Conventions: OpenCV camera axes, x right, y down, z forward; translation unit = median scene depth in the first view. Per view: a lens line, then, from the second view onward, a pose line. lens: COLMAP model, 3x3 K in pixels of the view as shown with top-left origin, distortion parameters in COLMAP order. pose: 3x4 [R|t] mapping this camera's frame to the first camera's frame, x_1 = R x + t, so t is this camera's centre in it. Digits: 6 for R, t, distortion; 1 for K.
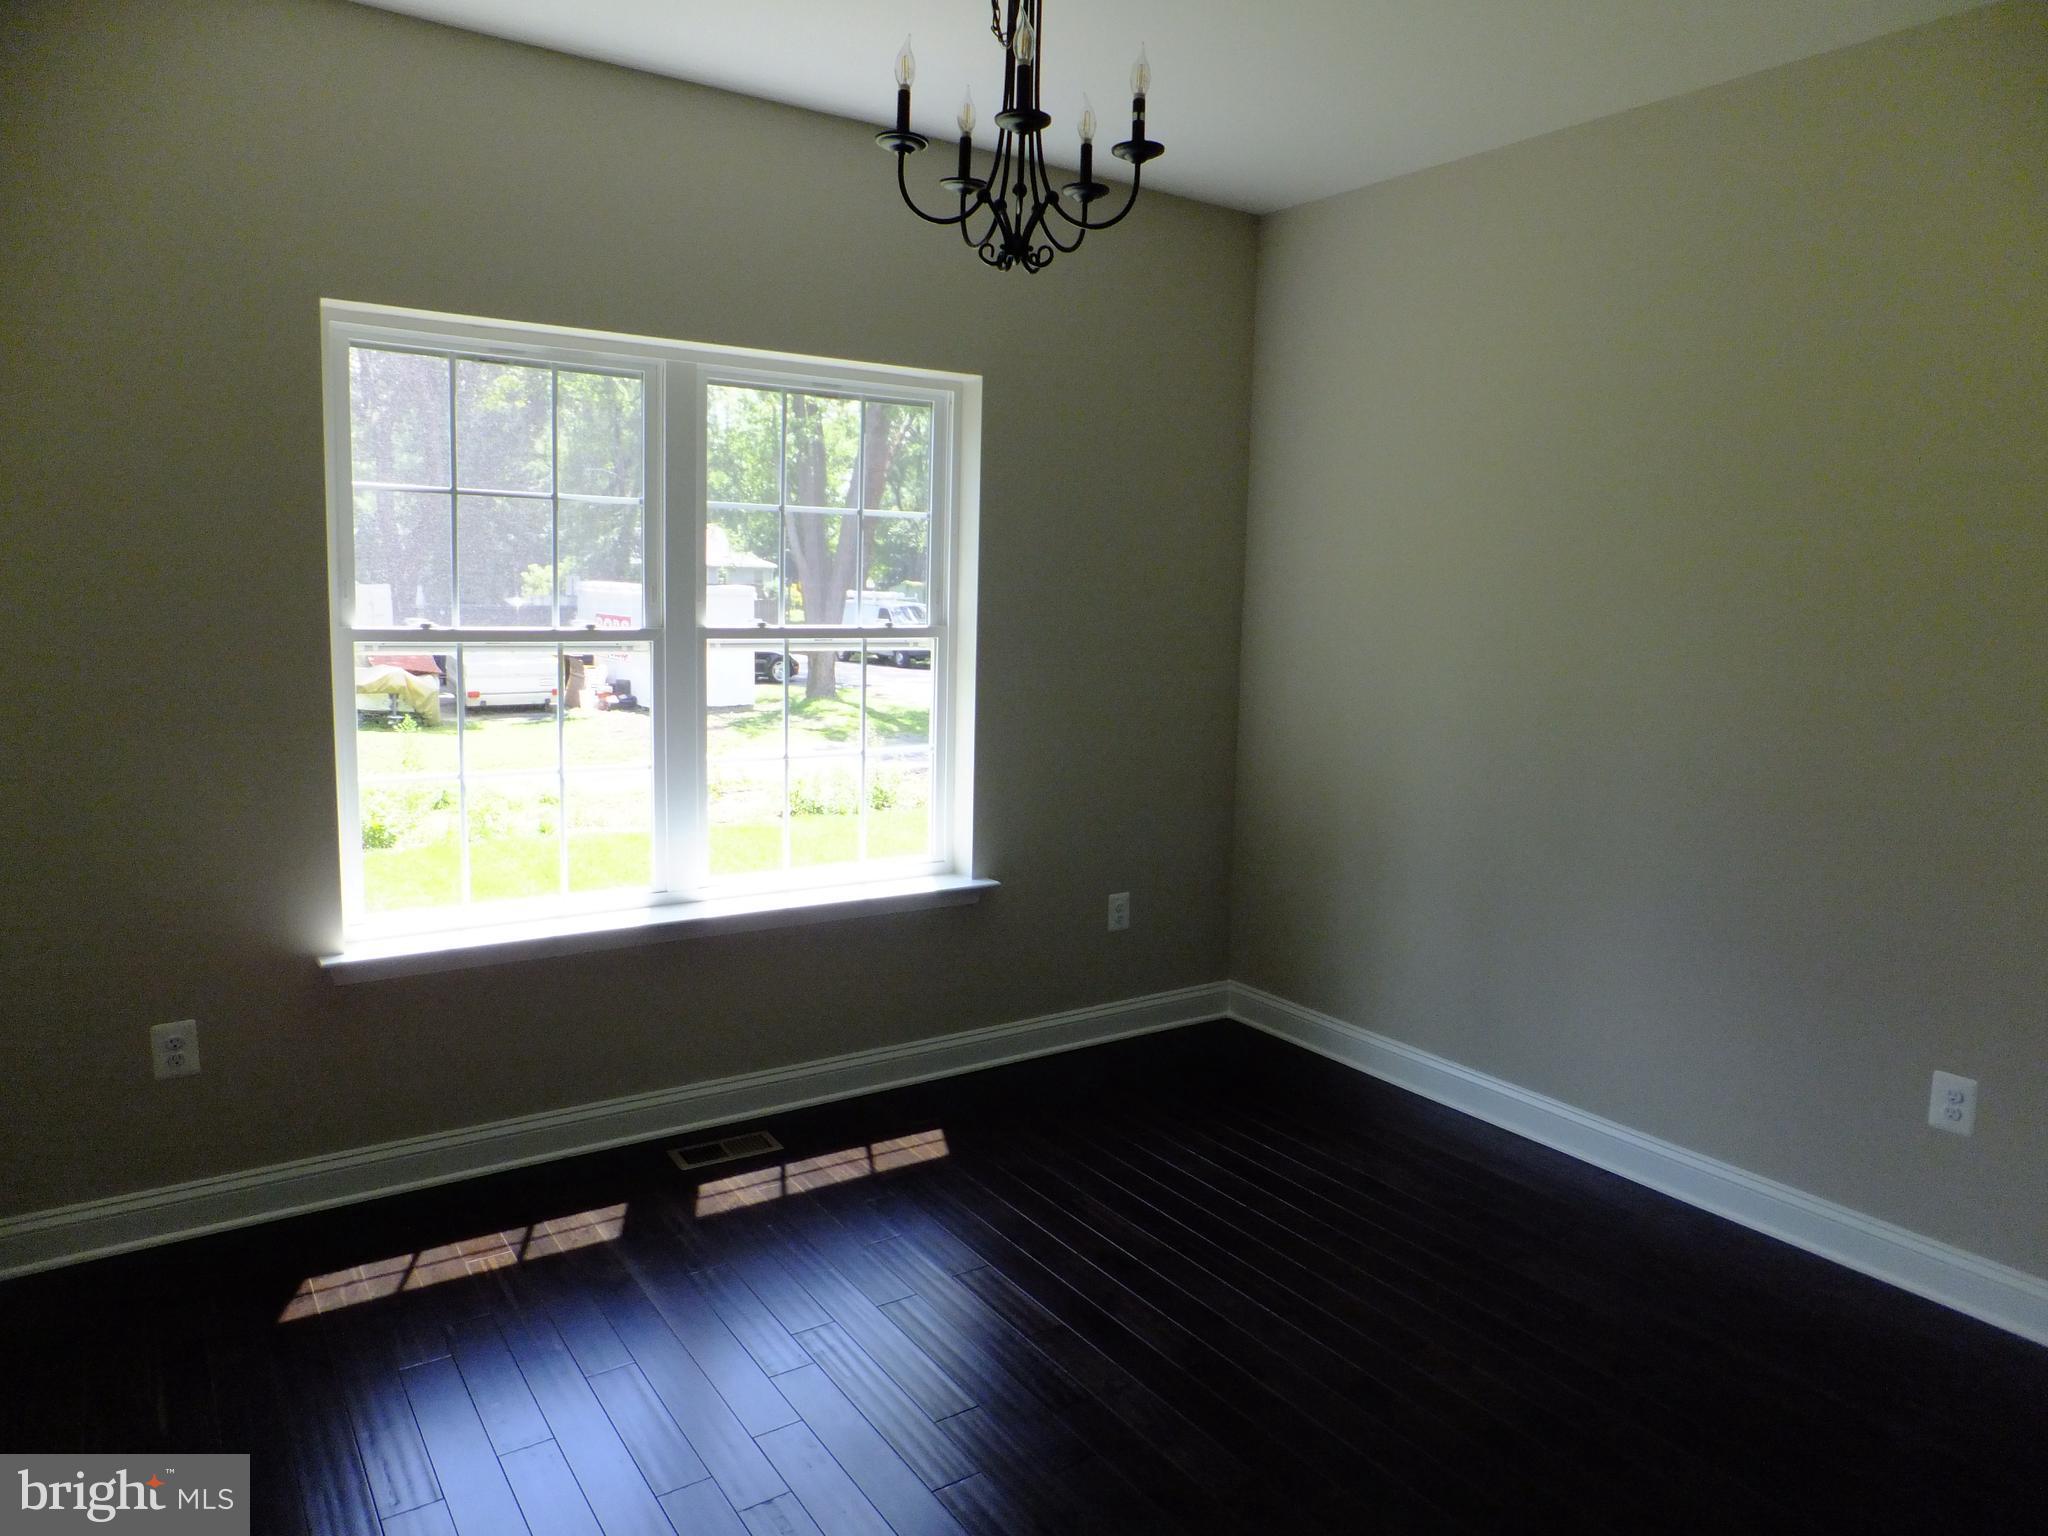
lens RADIAL K [[1365.1, 0, 1022.8], [0, 1365.1, 755.6], [0, 0, 1]] dist [-0.006838, 0.006836]
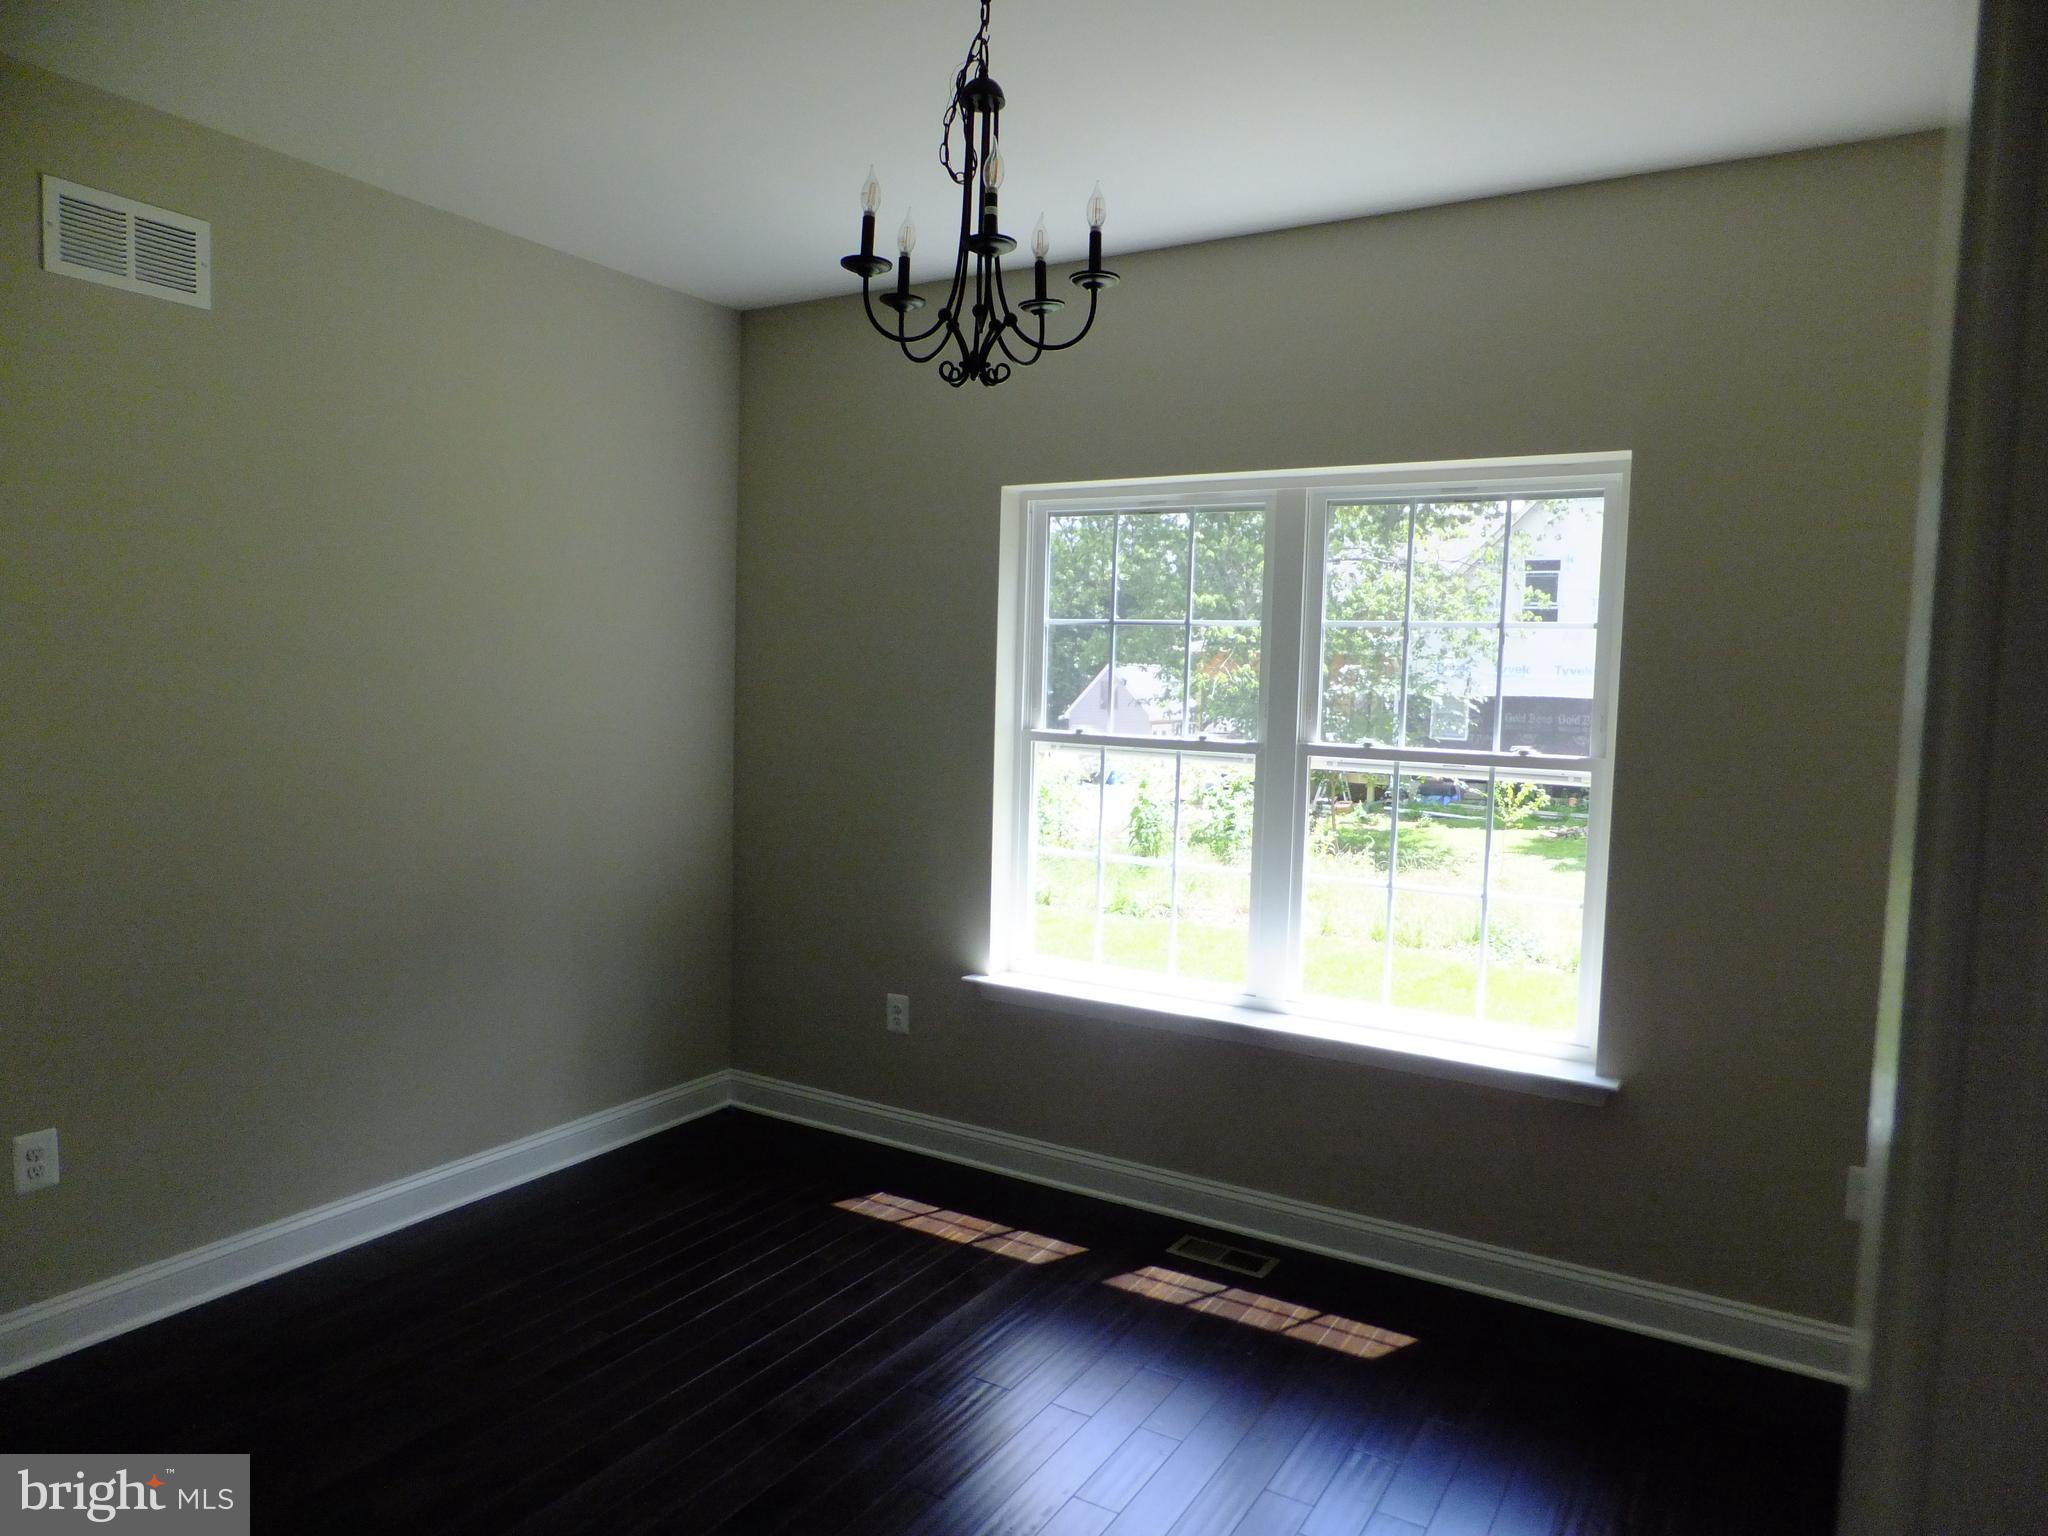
lens RADIAL K [[1365.1, 0, 1019.1], [0, 1365.1, 774.8], [0, 0, 1]] dist [-0.006838, 0.006836]
pose [[0.418326, 0.054938, -0.906634, 0.672604], [-0.133751, 0.991014, -0.001663, -0.046336], [0.898395, 0.121959, 0.421915, 0.429746]]
